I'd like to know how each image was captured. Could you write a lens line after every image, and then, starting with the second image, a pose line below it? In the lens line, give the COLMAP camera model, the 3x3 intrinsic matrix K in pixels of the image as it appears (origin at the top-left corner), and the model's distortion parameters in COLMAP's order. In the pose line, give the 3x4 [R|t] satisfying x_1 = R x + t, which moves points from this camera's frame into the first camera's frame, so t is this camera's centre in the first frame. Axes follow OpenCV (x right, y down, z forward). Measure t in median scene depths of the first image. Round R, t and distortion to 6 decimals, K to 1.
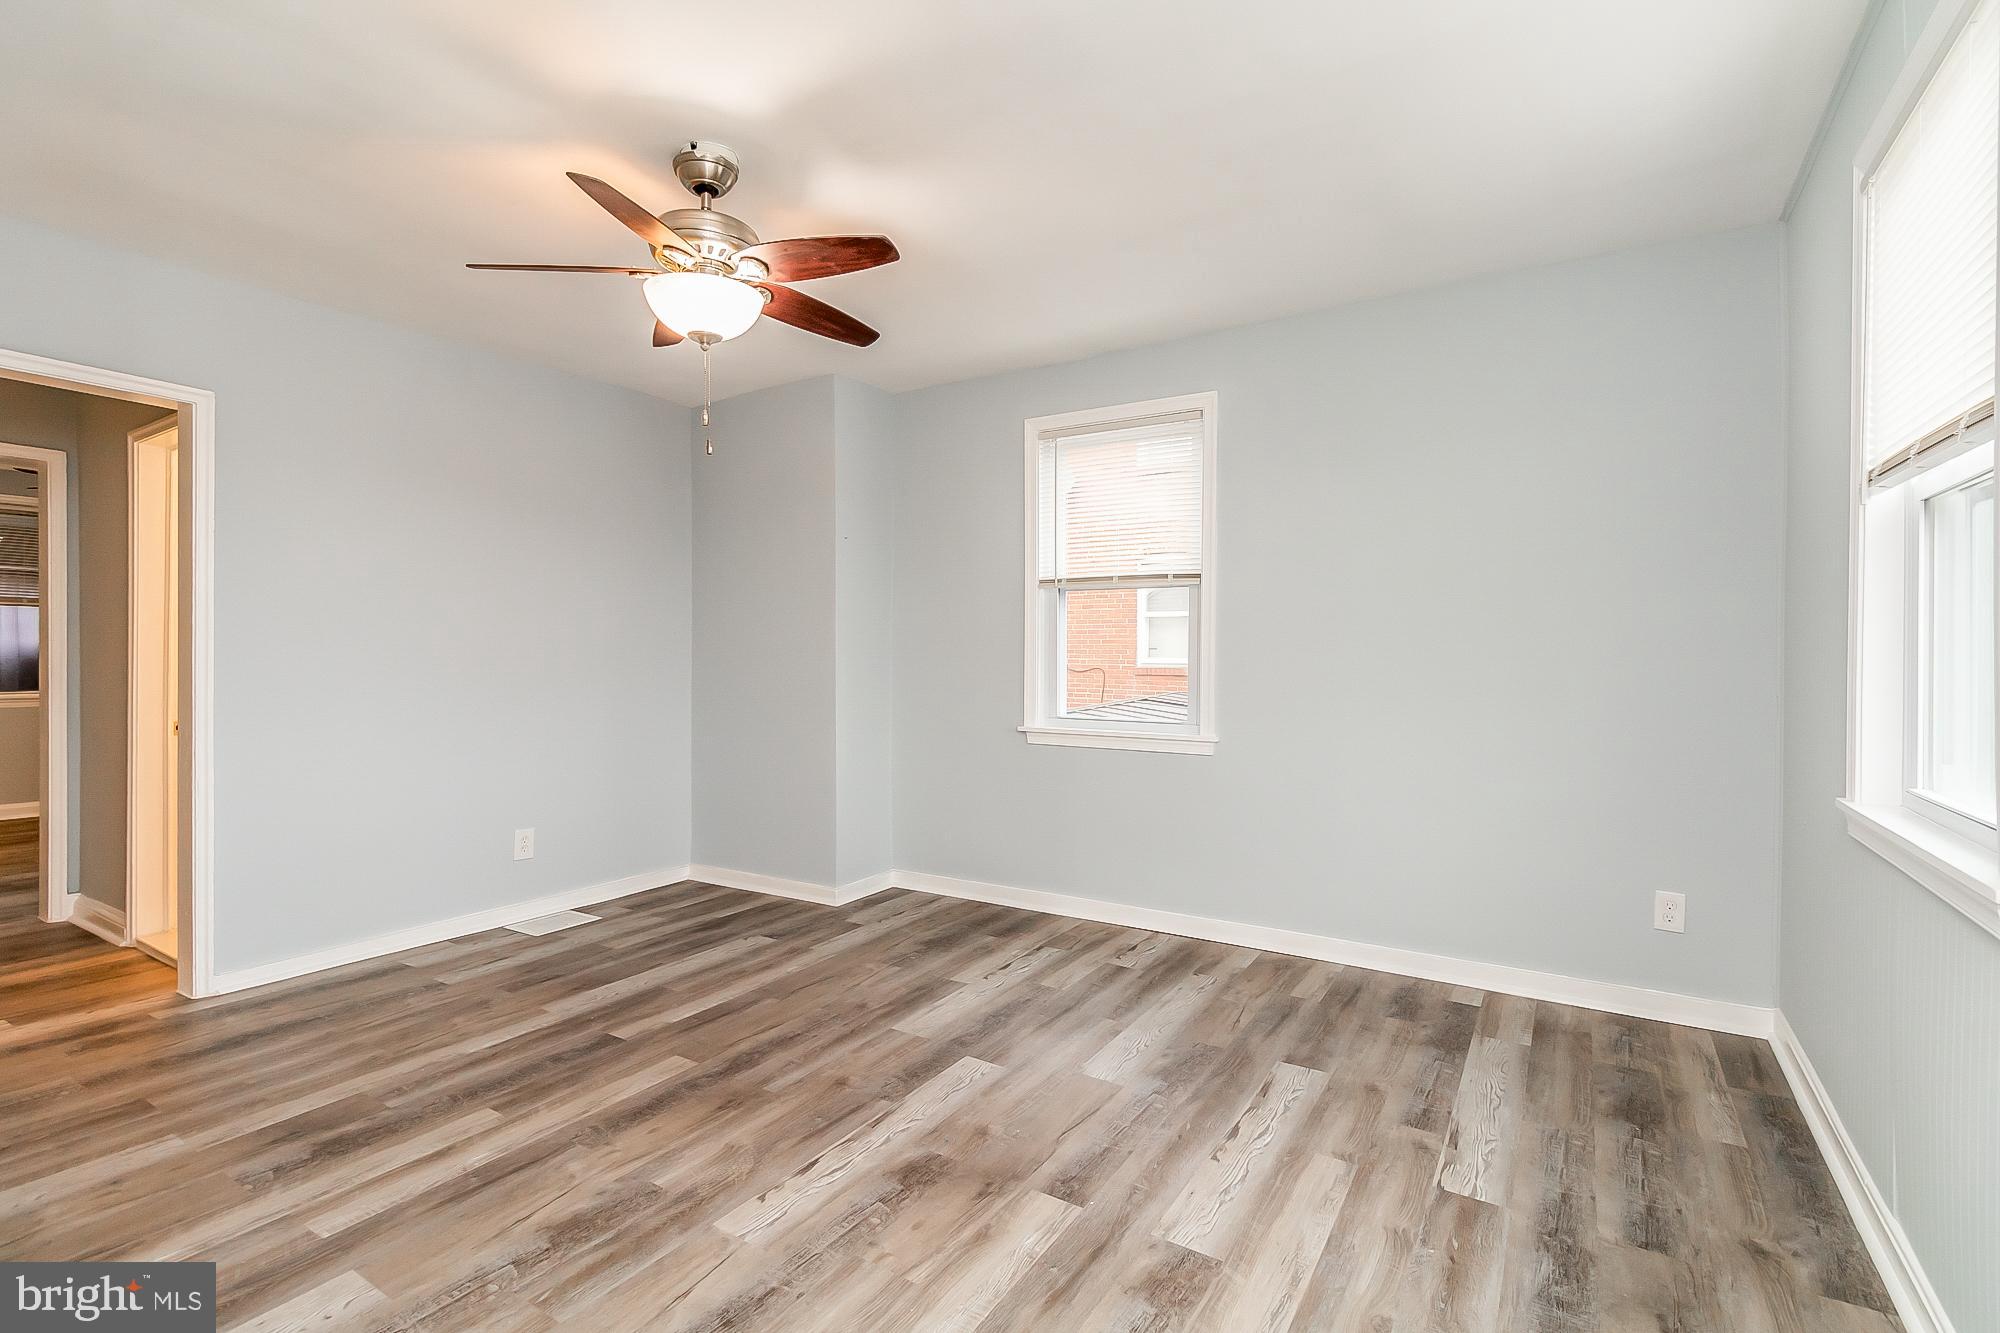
lens RADIAL K [[921.9, 0, 997.8], [0, 921.9, 659.0], [0, 0, 1]] dist [0.003935, 0.000687]
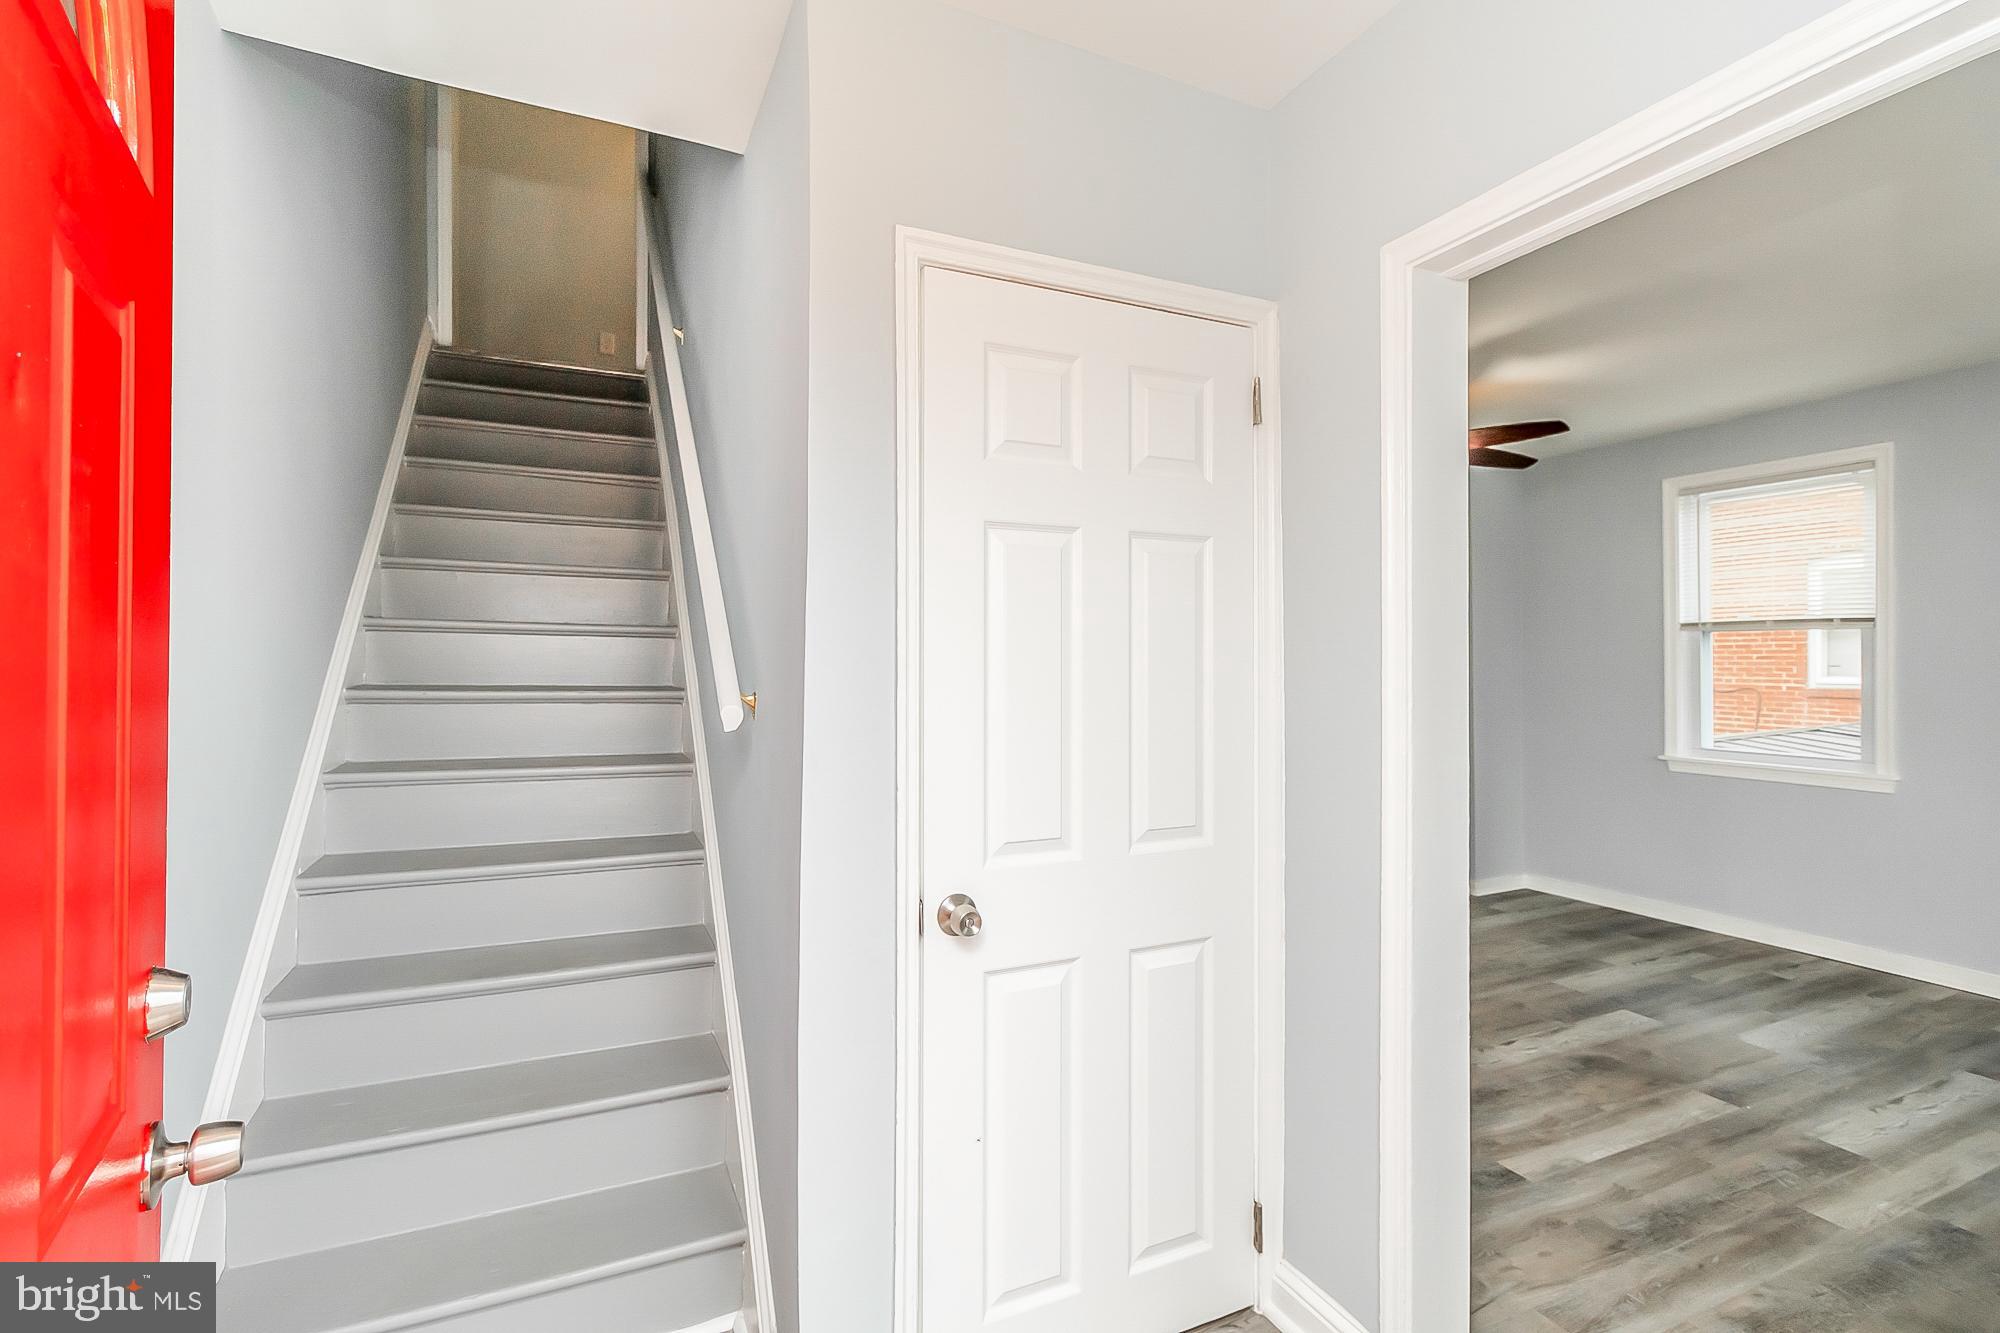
lens RADIAL K [[927.5, 0, 999.6], [0, 927.5, 651.6], [0, 0, 1]] dist [0.001455, 0.000350]
pose [[0.841157, -0.008389, -0.540726, -0.059973], [-0.000246, 0.999874, -0.015895, -0.050961], [0.540791, 0.013503, 0.841048, -0.560356]]
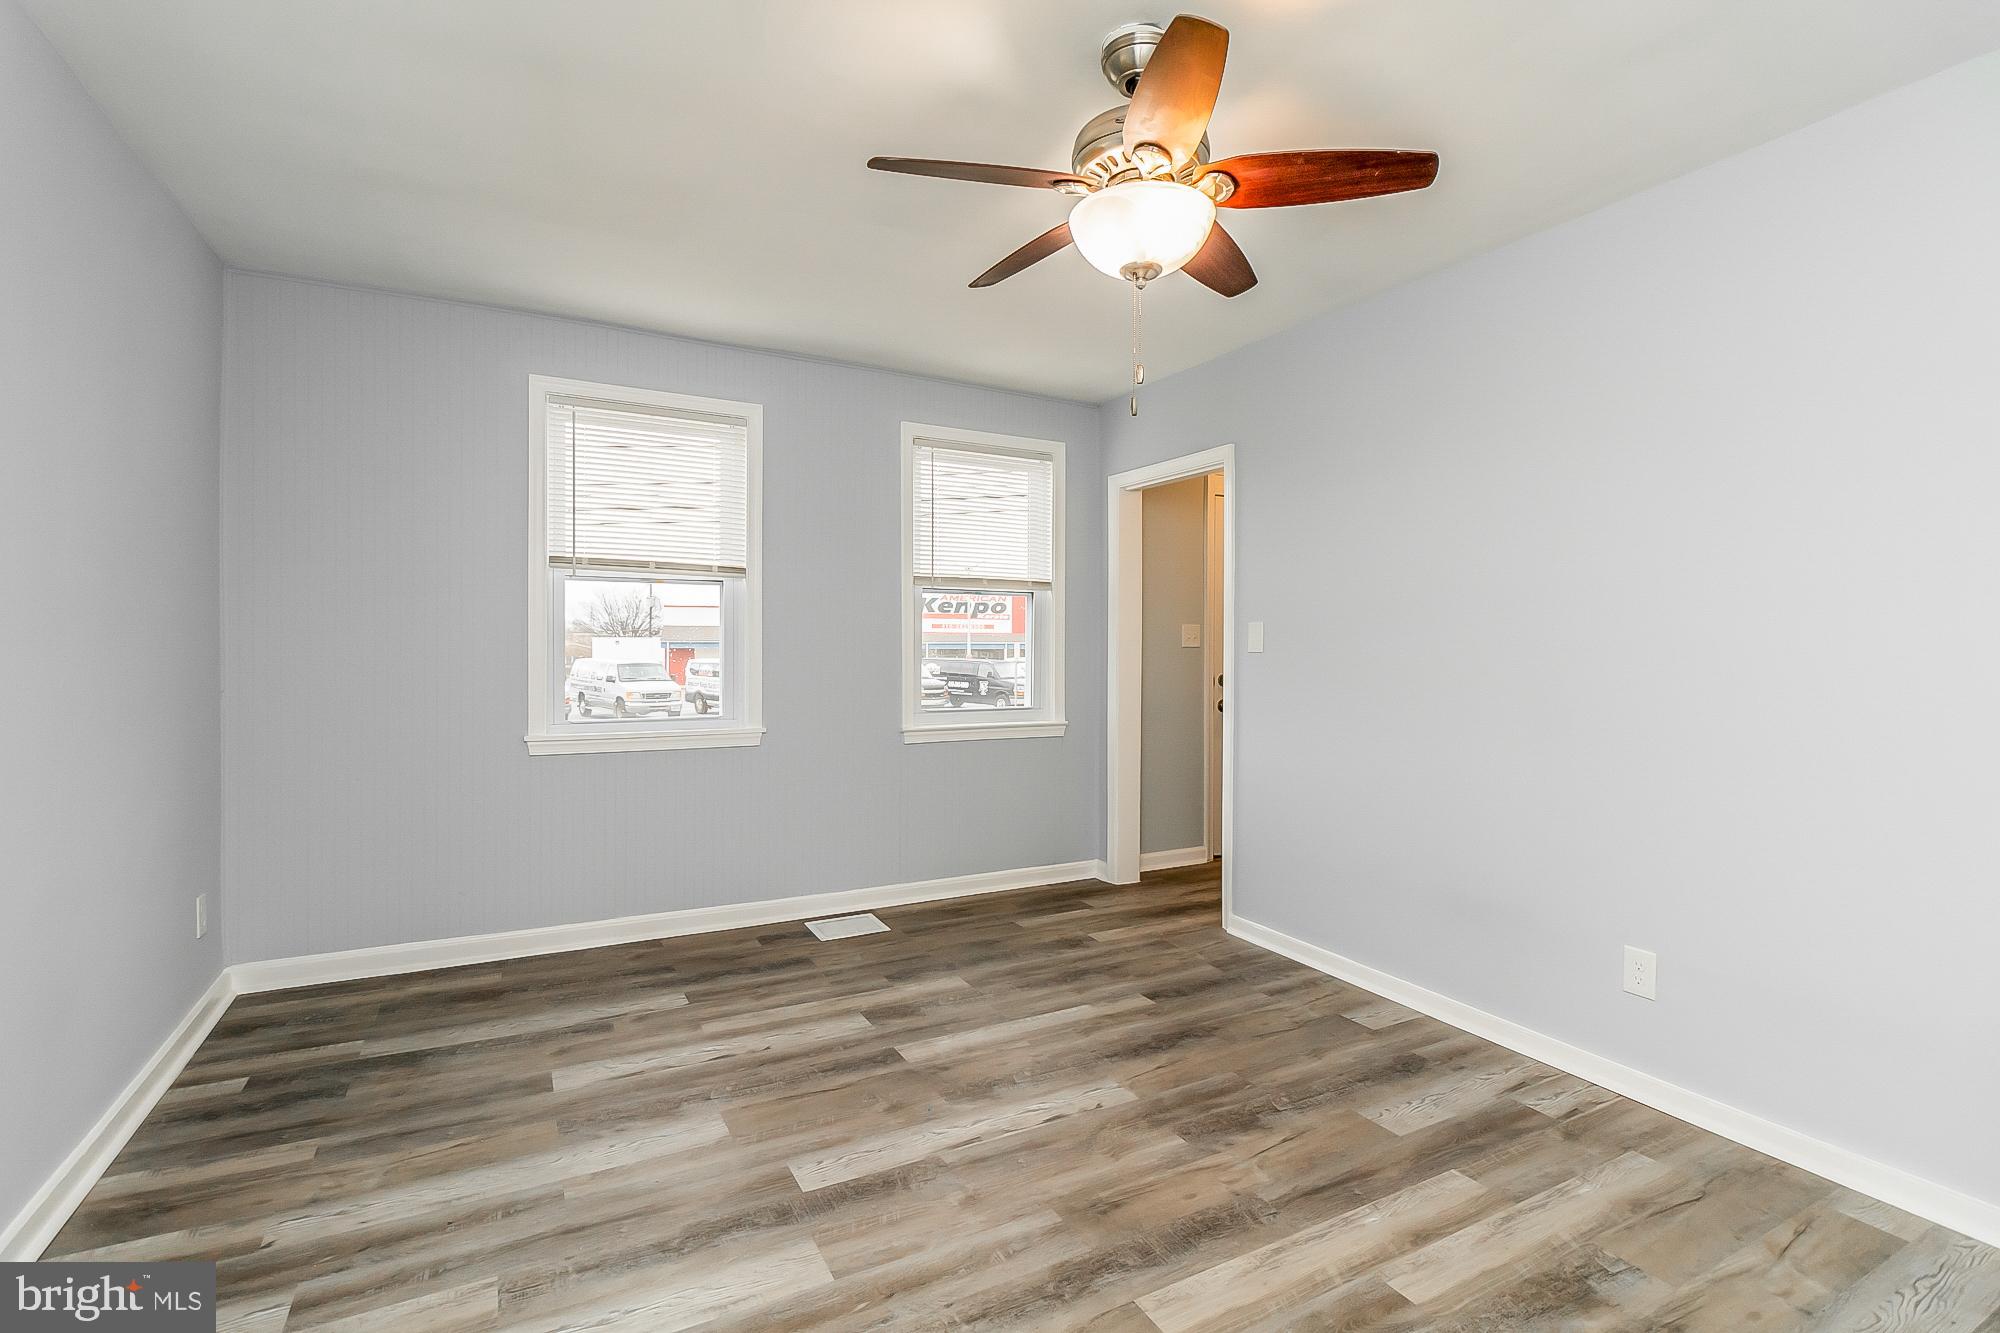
lens RADIAL K [[921.9, 0, 997.8], [0, 921.9, 659.0], [0, 0, 1]] dist [0.003935, 0.000687]
pose [[-0.872219, -0.016620, 0.488832, -0.520965], [-0.005339, 0.999687, 0.024462, -0.030928], [-0.489086, 0.018726, -0.872035, 1.519105]]
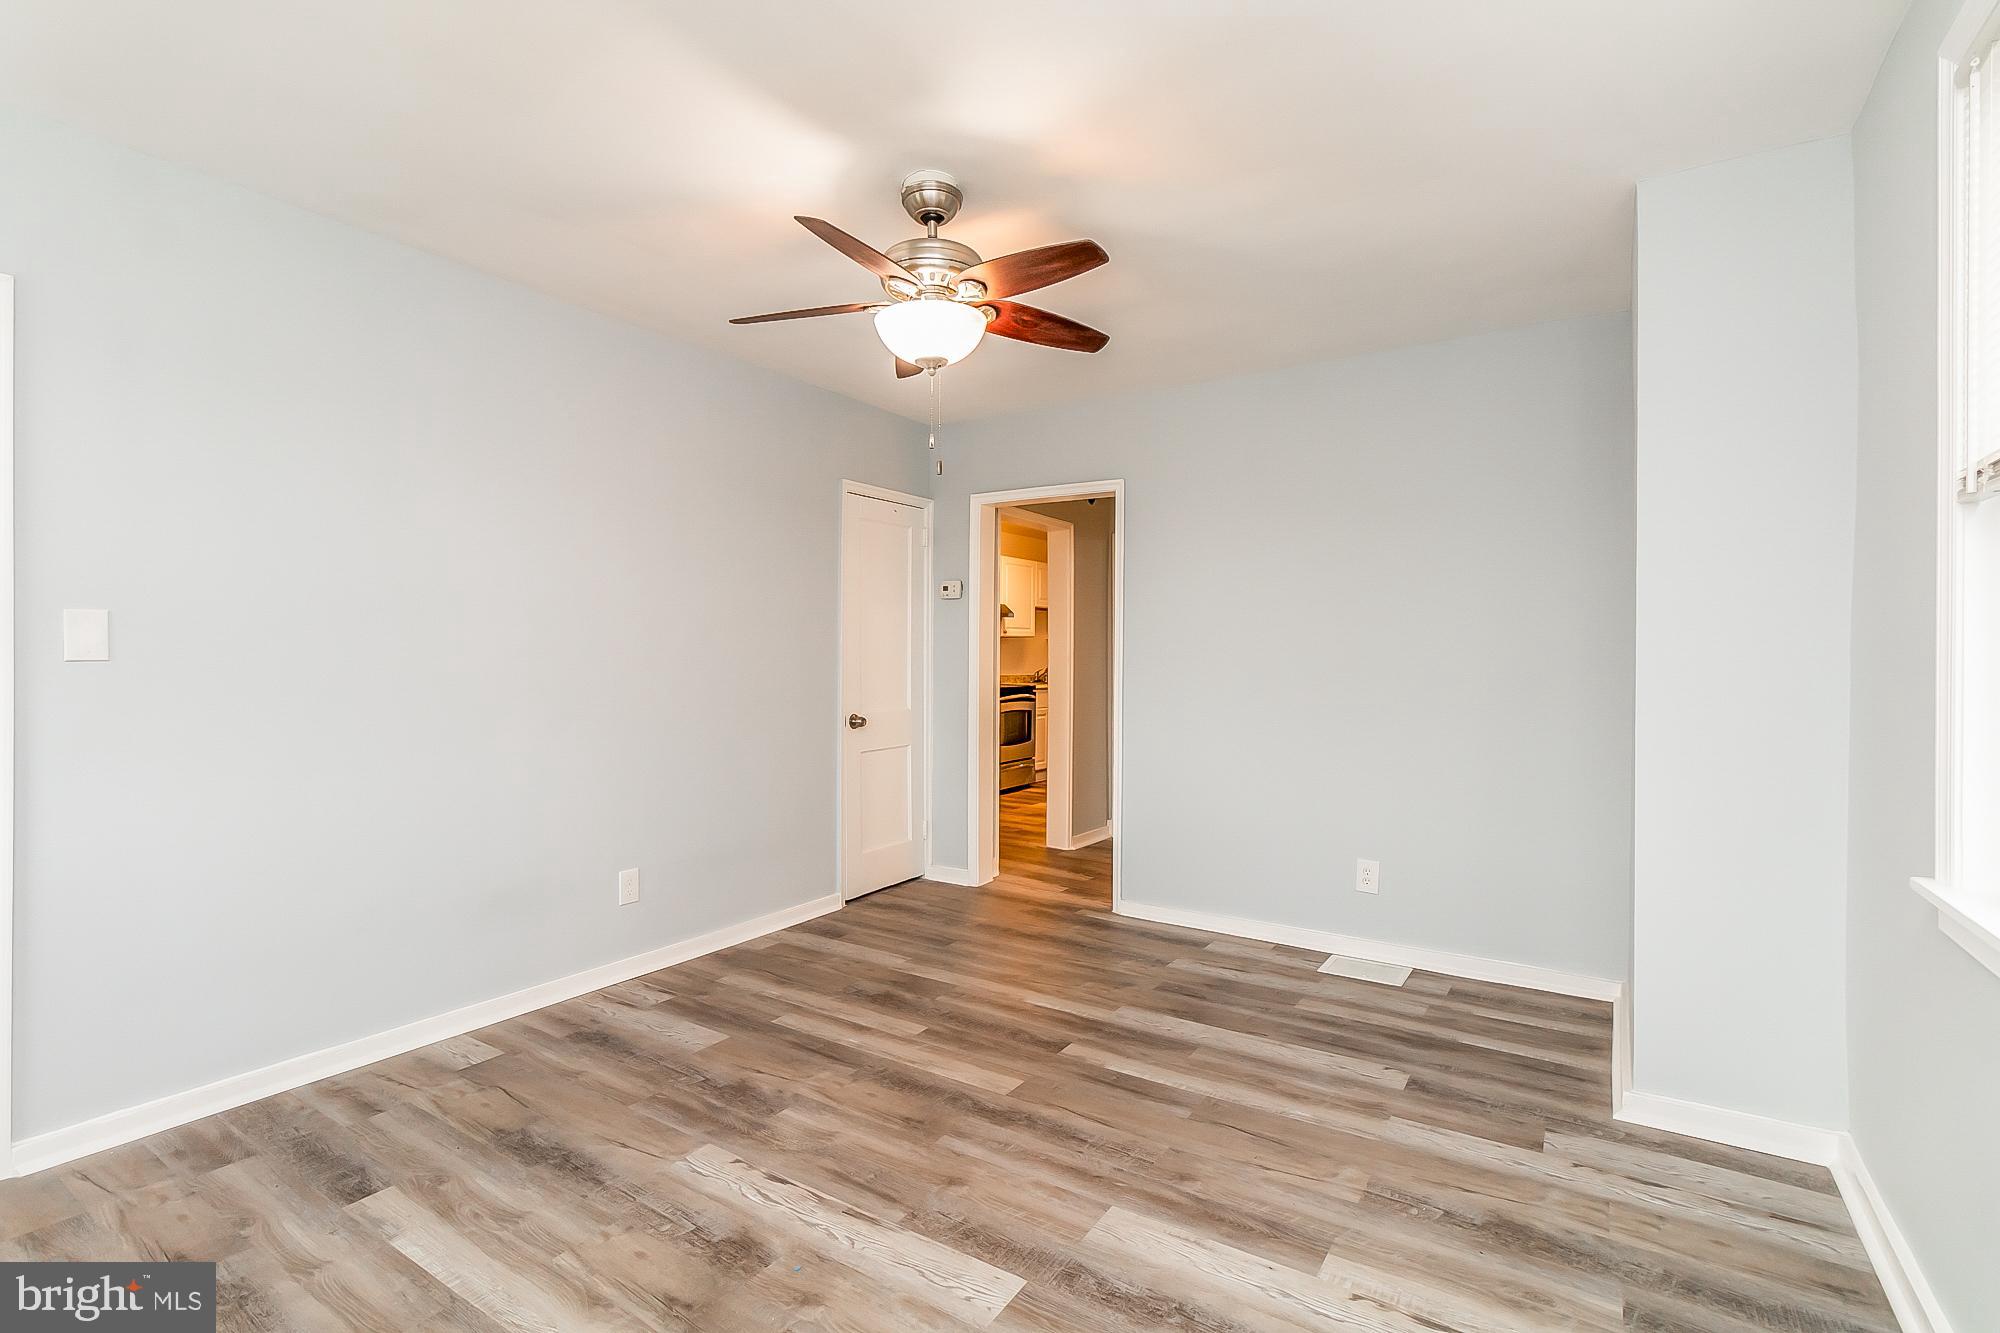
lens RADIAL K [[921.9, 0, 997.8], [0, 921.9, 659.0], [0, 0, 1]] dist [0.003935, 0.000687]
pose [[-0.014719, -0.001246, -0.999891, 0.608872], [-0.009671, 0.999953, -0.001104, -0.017229], [0.999845, 0.009653, -0.014730, 0.945160]]
